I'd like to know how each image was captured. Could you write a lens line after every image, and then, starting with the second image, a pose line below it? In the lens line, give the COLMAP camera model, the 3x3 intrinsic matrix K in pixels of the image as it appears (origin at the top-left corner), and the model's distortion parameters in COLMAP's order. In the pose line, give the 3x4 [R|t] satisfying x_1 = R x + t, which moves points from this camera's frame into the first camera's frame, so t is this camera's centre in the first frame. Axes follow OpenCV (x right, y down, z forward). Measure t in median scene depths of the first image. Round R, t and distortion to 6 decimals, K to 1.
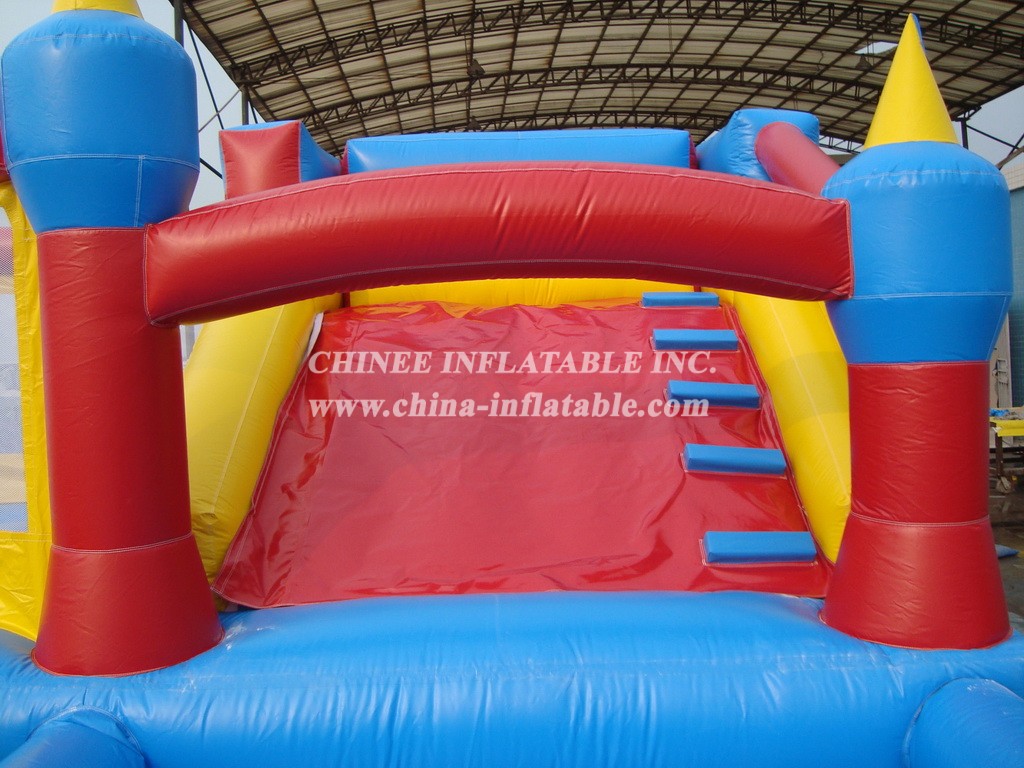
lens RADIAL K [[991.7, 0, 513.0], [0, 991.7, 378.3], [0, 0, 1]] dist [-0.116827, 0.000000]
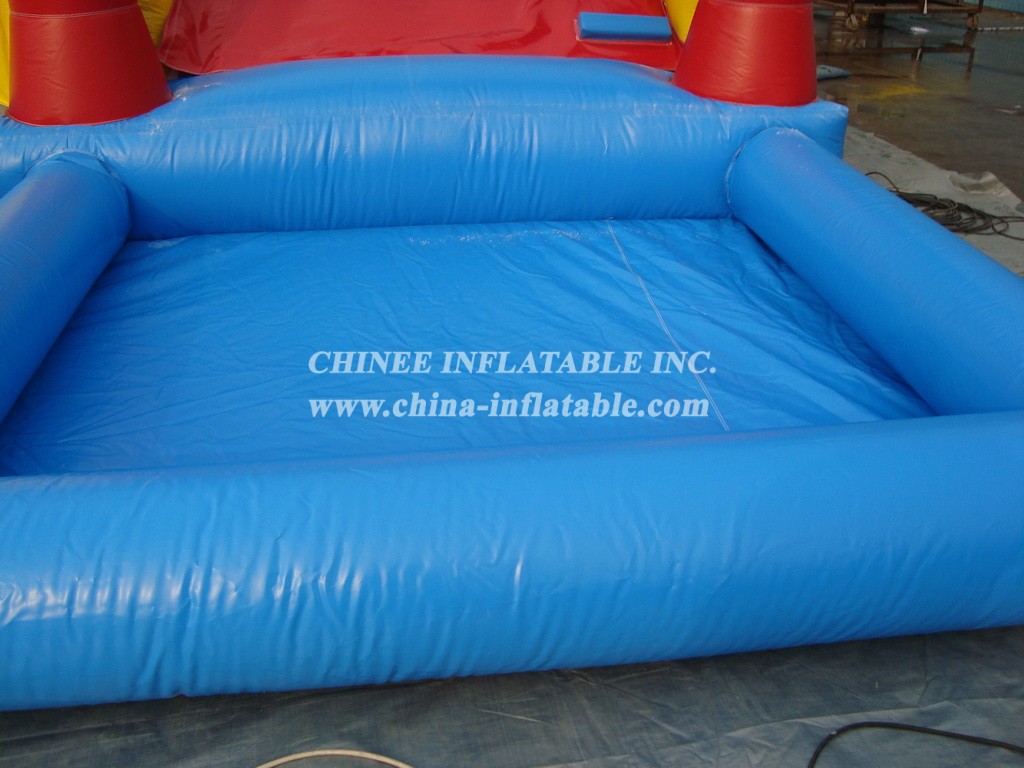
lens RADIAL K [[991.7, 0, 511.7], [0, 991.7, 382.0], [0, 0, 1]] dist [-0.116827, 0.000000]
pose [[0.990838, -0.029041, 0.131897, -0.056297], [-0.031149, 0.901142, 0.432405, 0.058709], [-0.131416, -0.432551, 0.891981, -0.238135]]
